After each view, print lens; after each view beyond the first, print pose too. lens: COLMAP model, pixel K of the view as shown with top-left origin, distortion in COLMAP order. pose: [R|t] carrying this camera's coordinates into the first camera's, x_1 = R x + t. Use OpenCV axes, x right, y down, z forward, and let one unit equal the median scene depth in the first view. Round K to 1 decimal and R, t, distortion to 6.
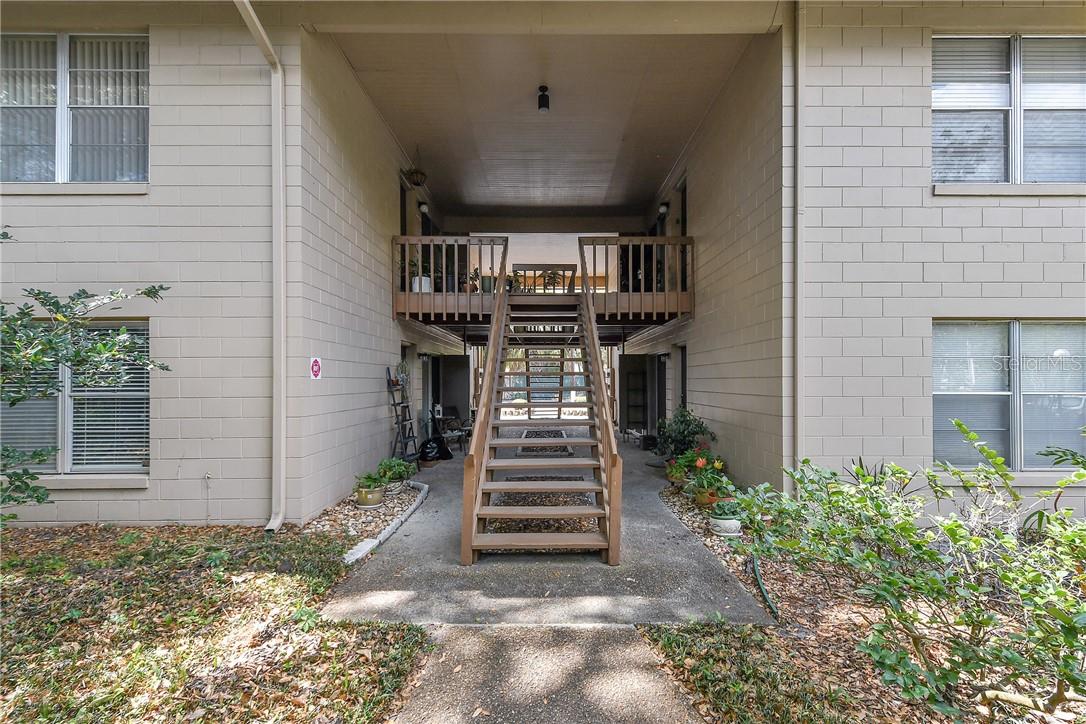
lens RADIAL K [[487.6, 0, 542.7], [0, 487.6, 376.9], [0, 0, 1]] dist [0.013236, 0.000036]
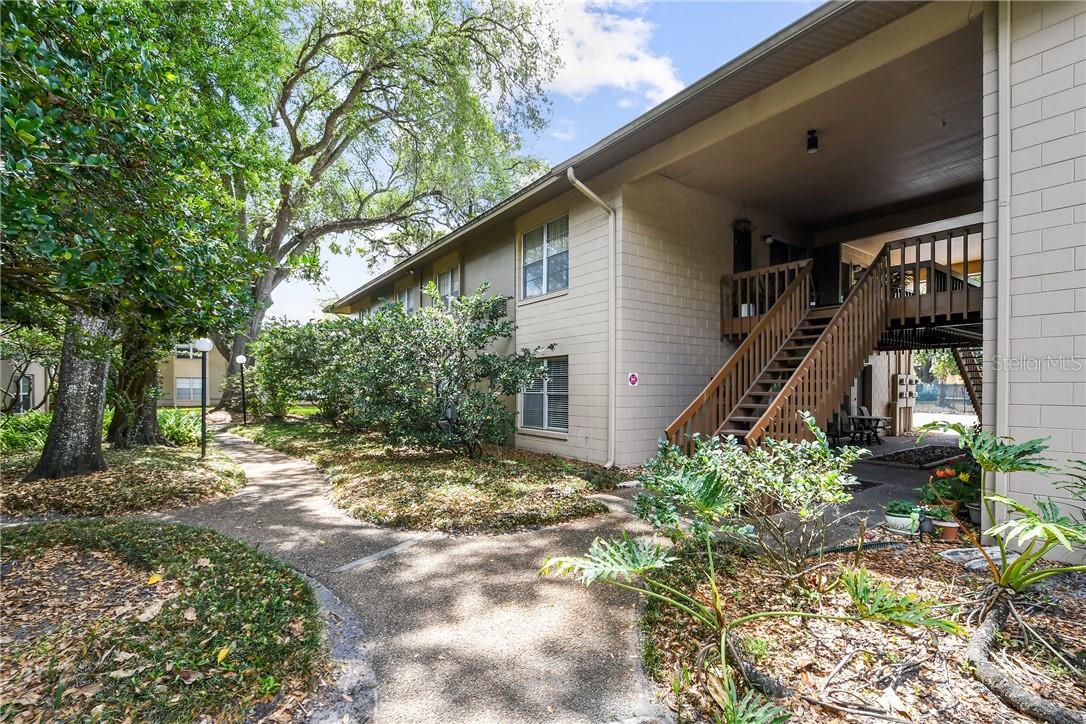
lens RADIAL K [[495.2, 0, 540.0], [0, 495.2, 392.2], [0, 0, 1]] dist [-0.002688, -0.000478]
pose [[0.570660, 0.009207, -0.821135, 0.804607], [0.001655, 0.999922, 0.012362, 0.005452], [0.821185, -0.008414, 0.570600, -0.252413]]
